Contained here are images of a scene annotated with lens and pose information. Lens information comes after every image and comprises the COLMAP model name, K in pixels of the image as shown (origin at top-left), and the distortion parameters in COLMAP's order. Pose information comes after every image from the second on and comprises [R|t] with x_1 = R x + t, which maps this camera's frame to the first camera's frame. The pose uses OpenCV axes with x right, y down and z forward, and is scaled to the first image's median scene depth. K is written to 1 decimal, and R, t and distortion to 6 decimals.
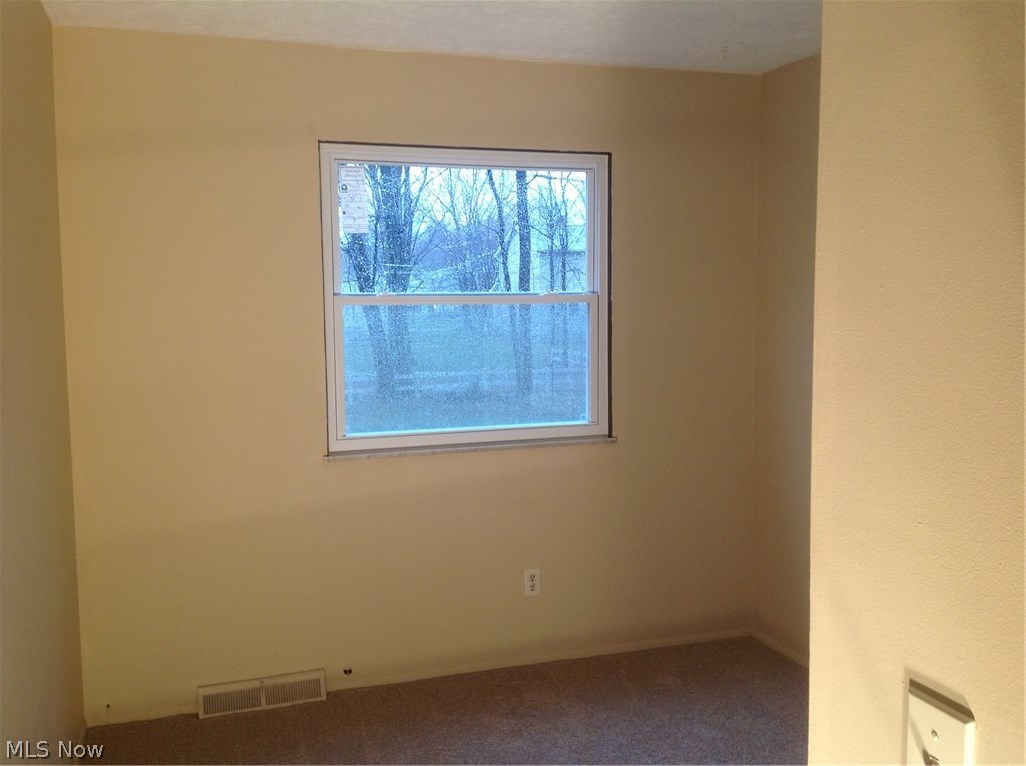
lens RADIAL K [[993.6, 0, 511.9], [0, 993.6, 383.9], [0, 0, 1]] dist [0.211531, -0.011953]
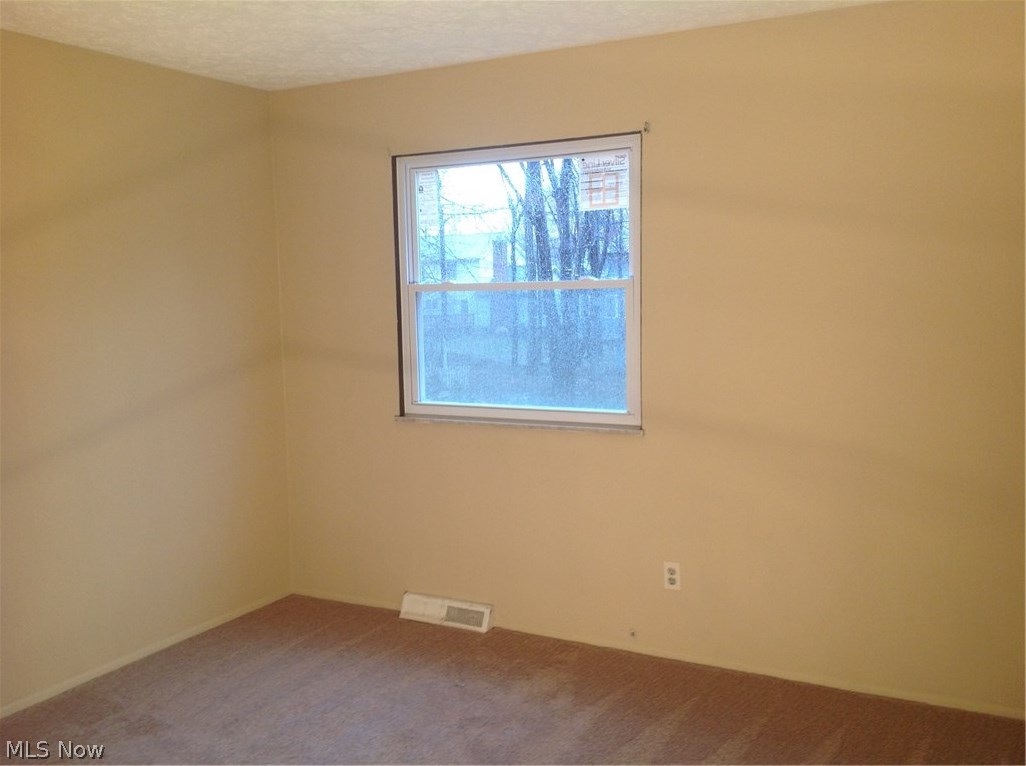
lens RADIAL K [[993.6, 0, 511.9], [0, 993.6, 383.9], [0, 0, 1]] dist [0.211531, -0.011953]
pose [[0.698248, 0.072286, -0.712196, 0.706944], [-0.056106, 0.997354, 0.046222, -0.028110], [0.713653, 0.007684, 0.700457, 0.245132]]
